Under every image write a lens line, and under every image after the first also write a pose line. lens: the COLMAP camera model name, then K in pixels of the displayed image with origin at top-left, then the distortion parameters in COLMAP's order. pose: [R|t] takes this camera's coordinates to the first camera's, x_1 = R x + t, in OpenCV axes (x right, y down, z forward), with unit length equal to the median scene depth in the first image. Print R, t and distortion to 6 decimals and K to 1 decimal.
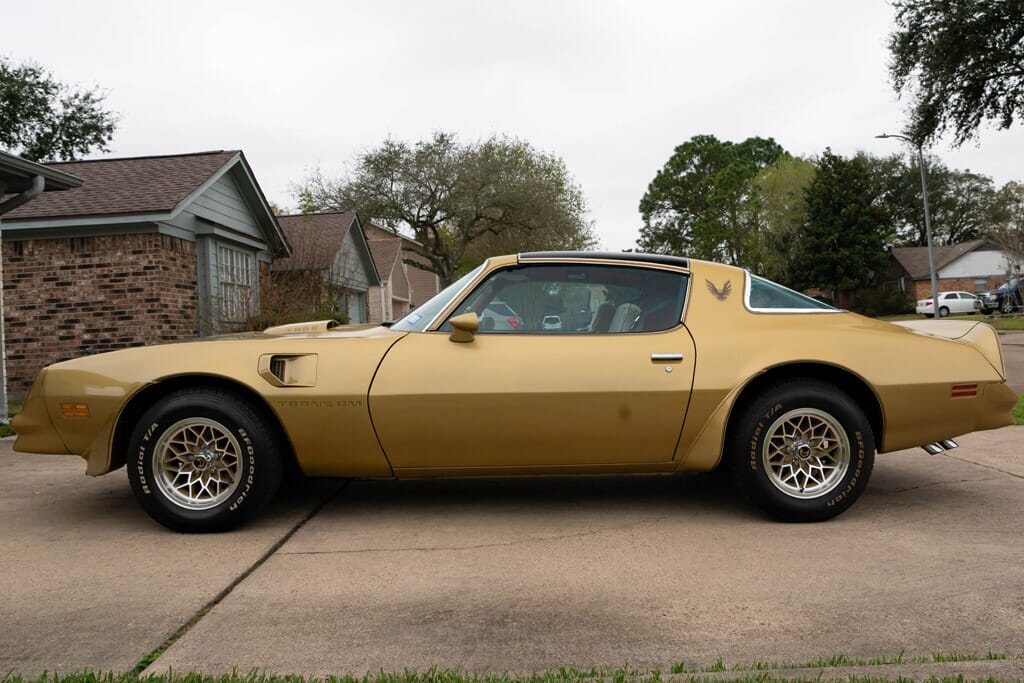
lens RADIAL K [[783.1, 0, 512.0], [0, 783.1, 341.5], [0, 0, 1]] dist [-0.092844, 0.001080]
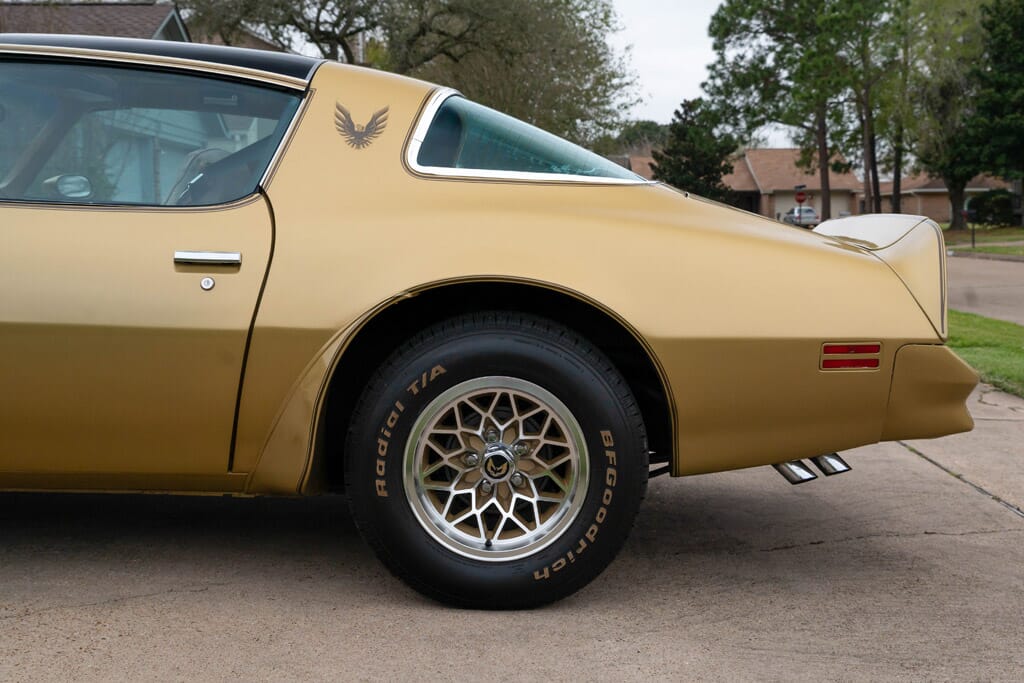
lens RADIAL K [[1276.1, 0, 512.0], [0, 1276.1, 341.5], [0, 0, 1]] dist [-0.000752, 0.013777]
pose [[0.998834, 0.041832, 0.024102, 0.359868], [-0.043578, 0.996066, 0.077164, 0.002314], [-0.020779, -0.078124, 0.996727, 0.198946]]
